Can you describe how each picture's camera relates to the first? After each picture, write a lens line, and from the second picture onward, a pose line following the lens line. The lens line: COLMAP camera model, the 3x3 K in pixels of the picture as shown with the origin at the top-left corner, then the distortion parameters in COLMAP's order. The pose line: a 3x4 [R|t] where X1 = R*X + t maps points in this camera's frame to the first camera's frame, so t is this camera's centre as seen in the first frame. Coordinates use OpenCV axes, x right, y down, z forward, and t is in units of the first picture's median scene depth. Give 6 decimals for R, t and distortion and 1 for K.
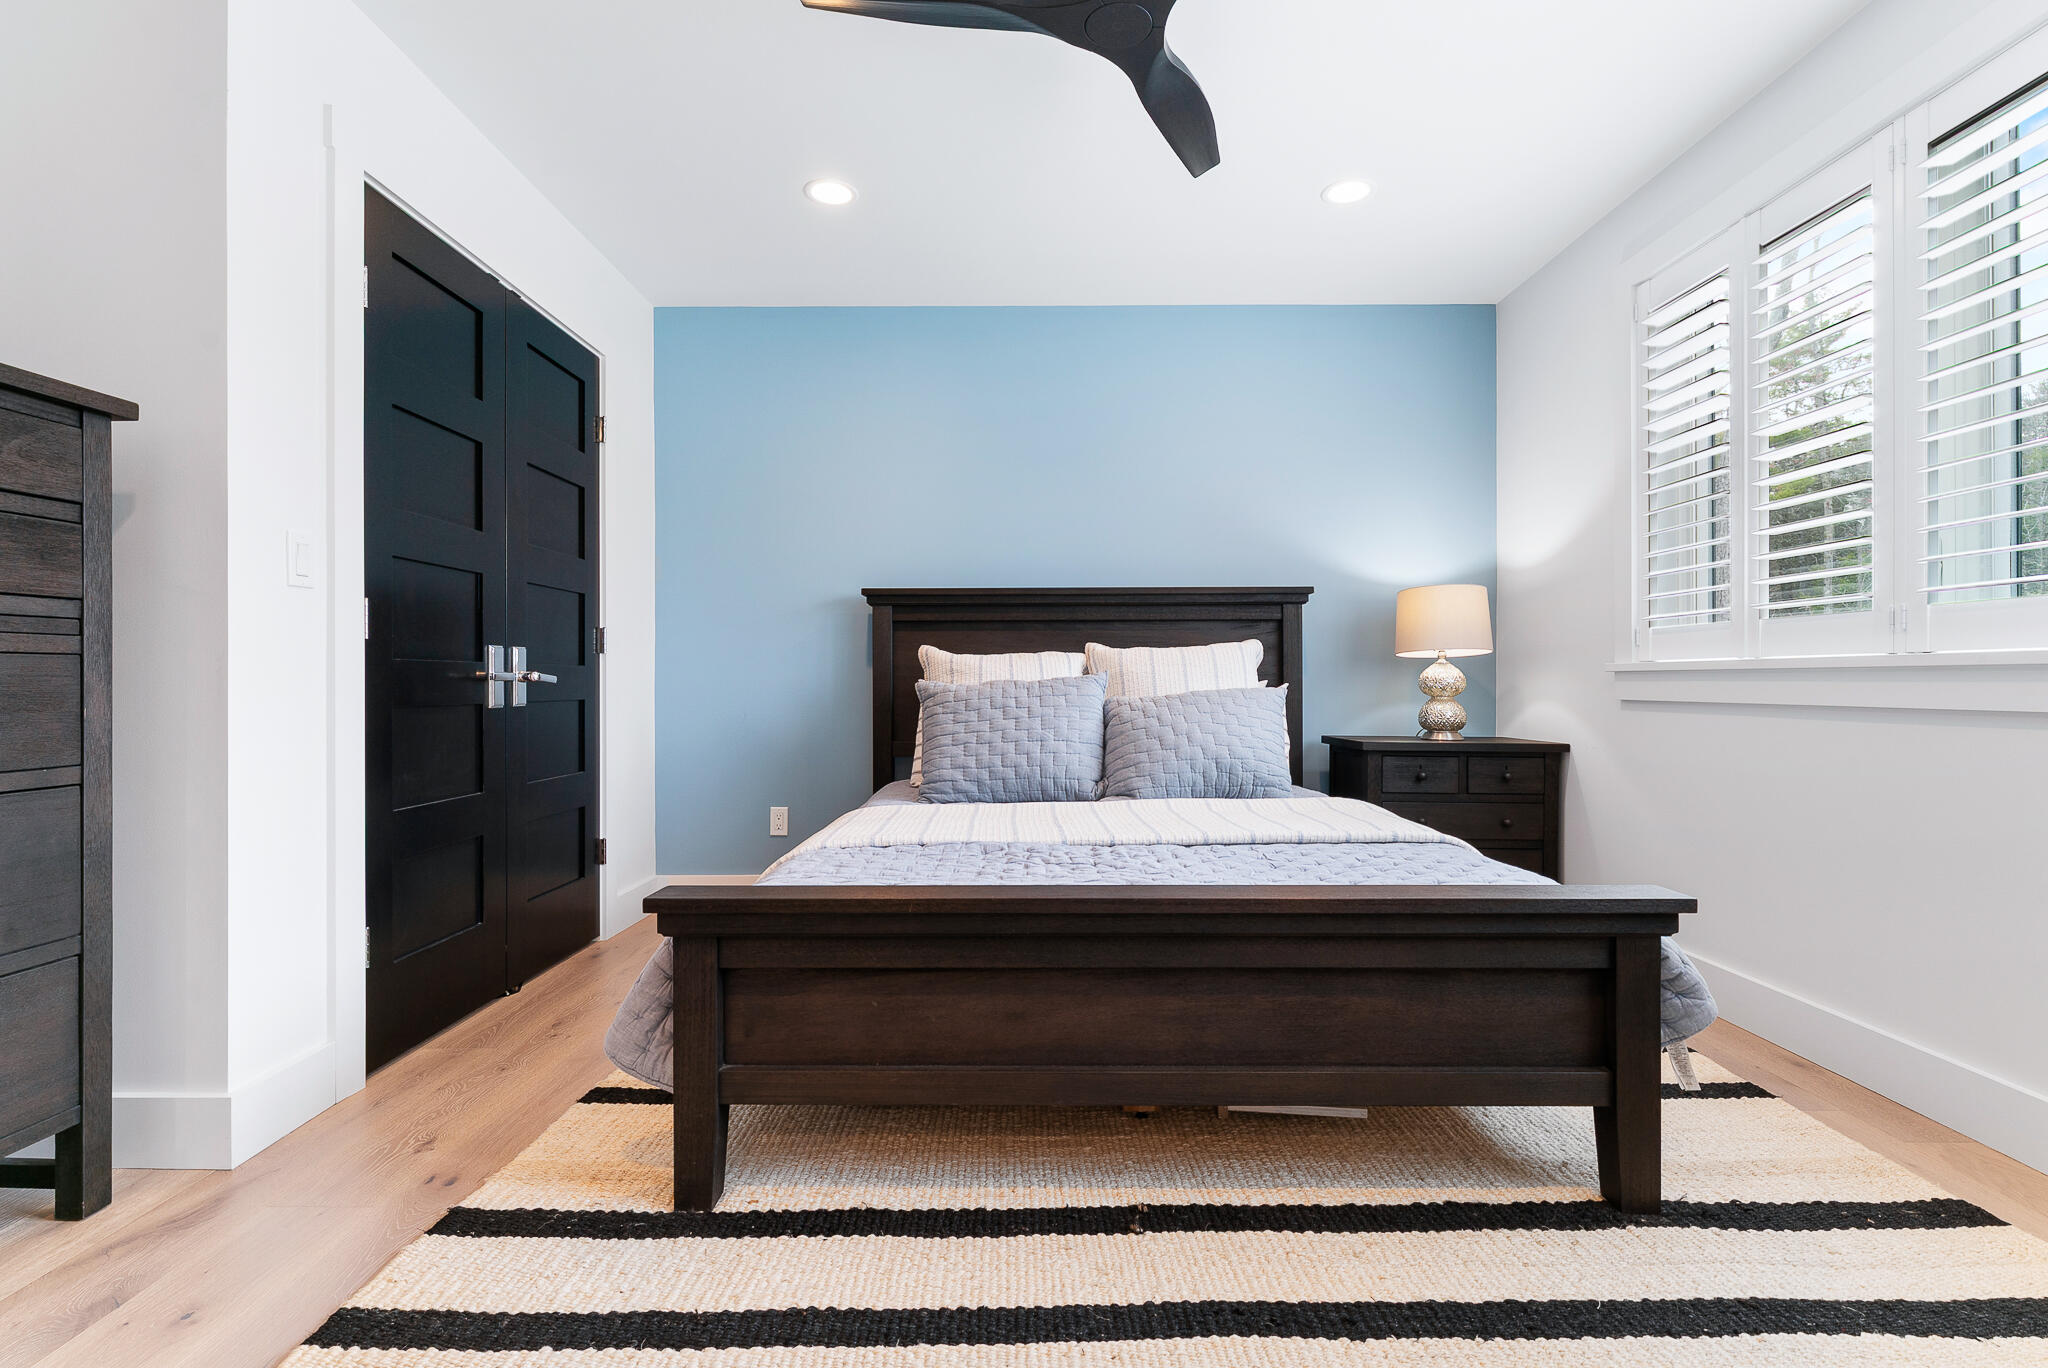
lens RADIAL K [[961.7, 0, 1026.6], [0, 961.7, 690.8], [0, 0, 1]] dist [-0.002964, -0.000803]
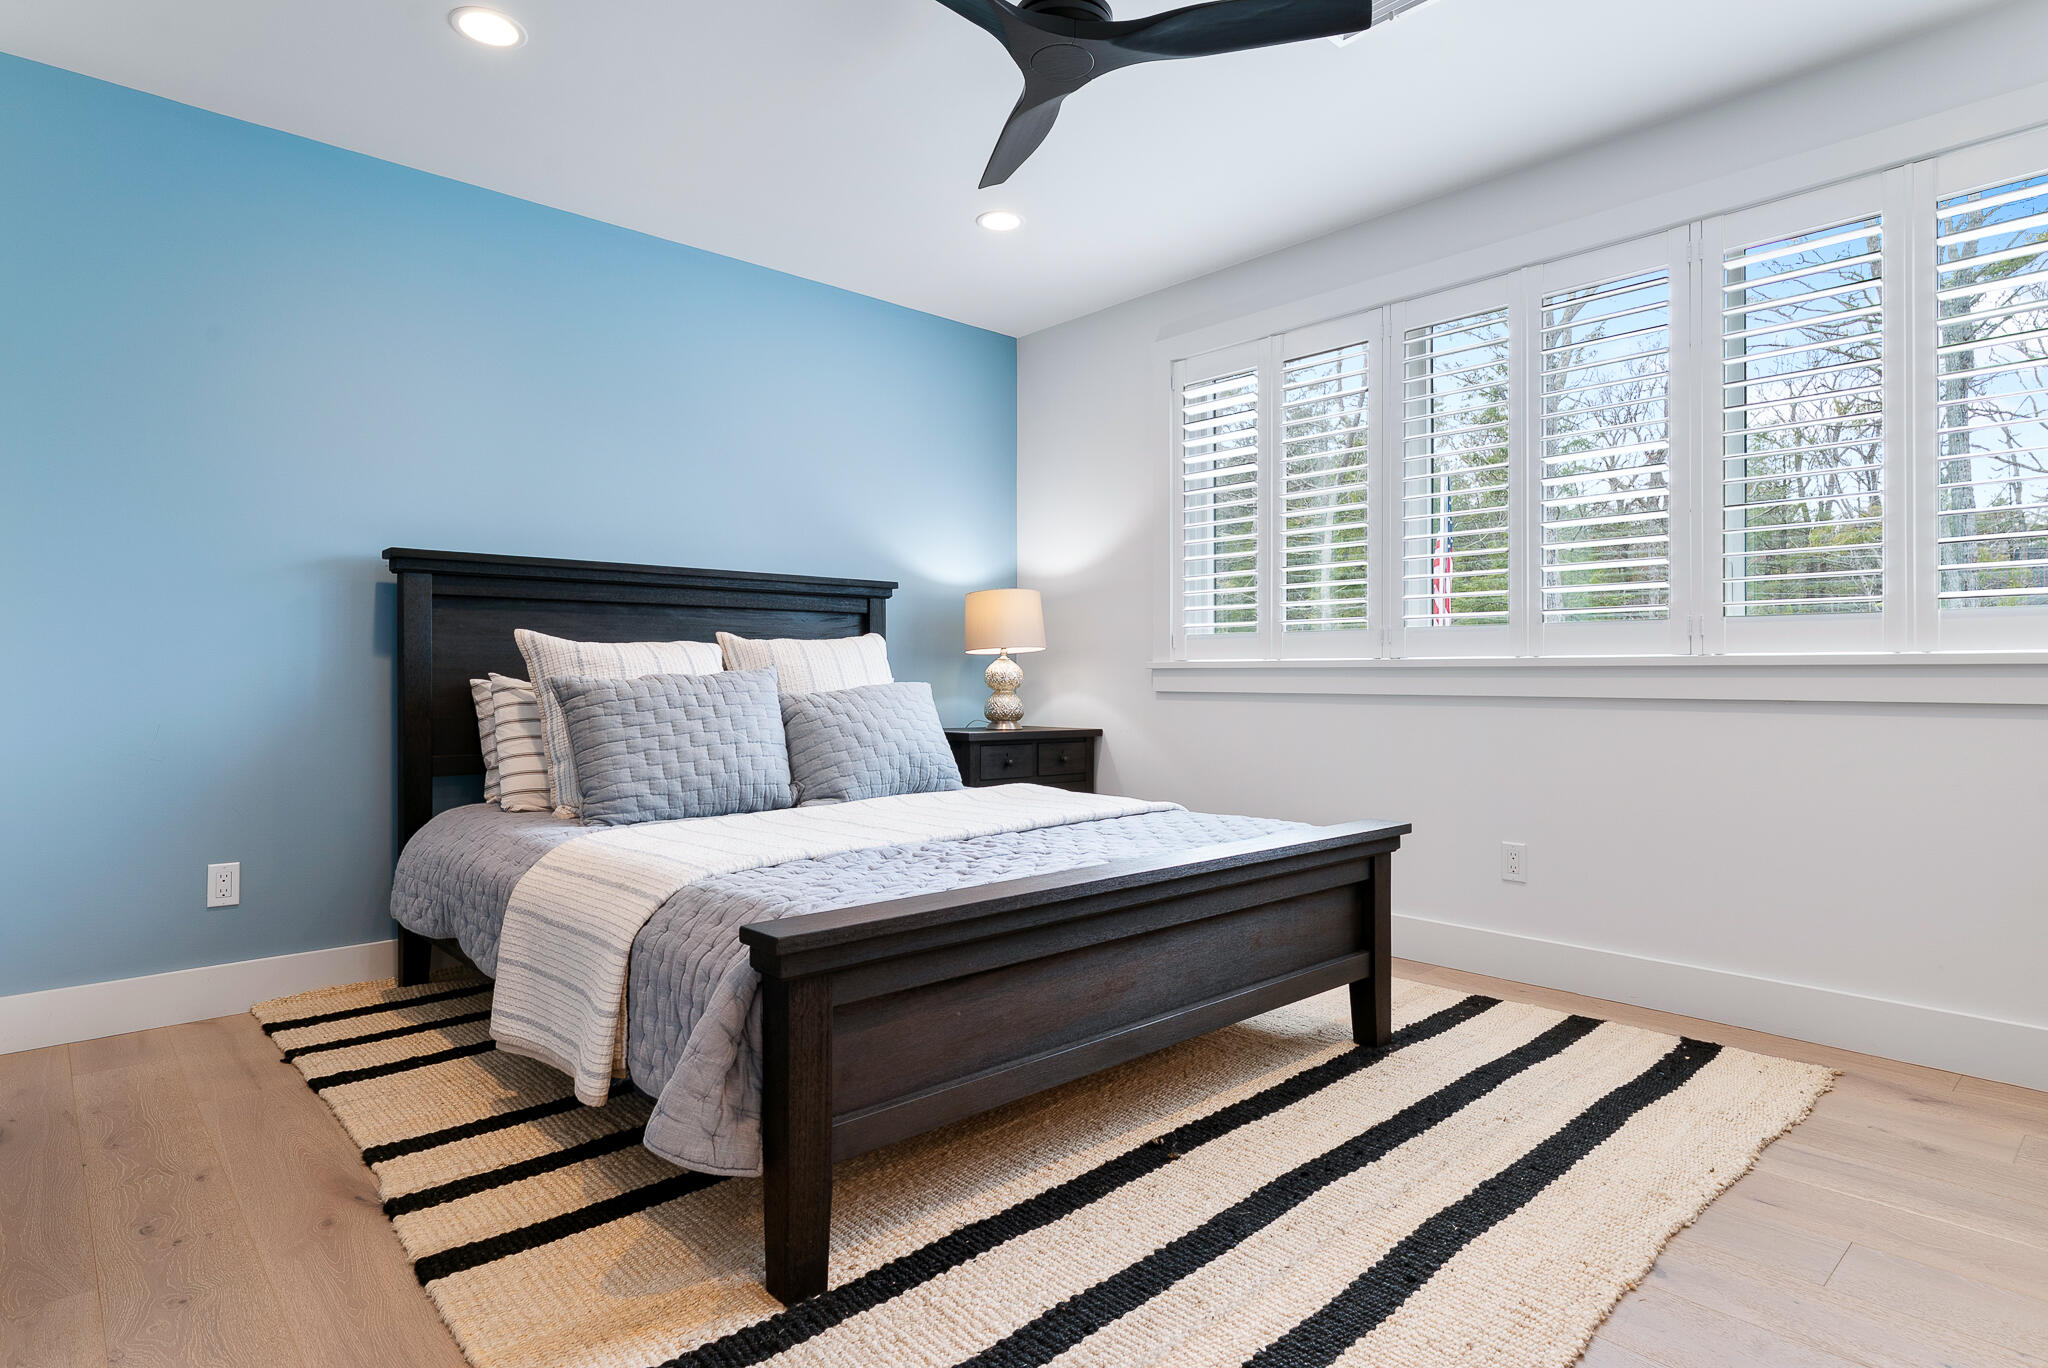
lens RADIAL K [[1095.9, 0, 1021.2], [0, 1095.9, 673.1], [0, 0, 1]] dist [-0.000996, 0.000498]
pose [[0.732723, 0.003272, 0.680519, -0.477173], [0.003291, 0.999960, -0.008351, -0.003314], [-0.680519, 0.008358, 0.732683, 0.083789]]
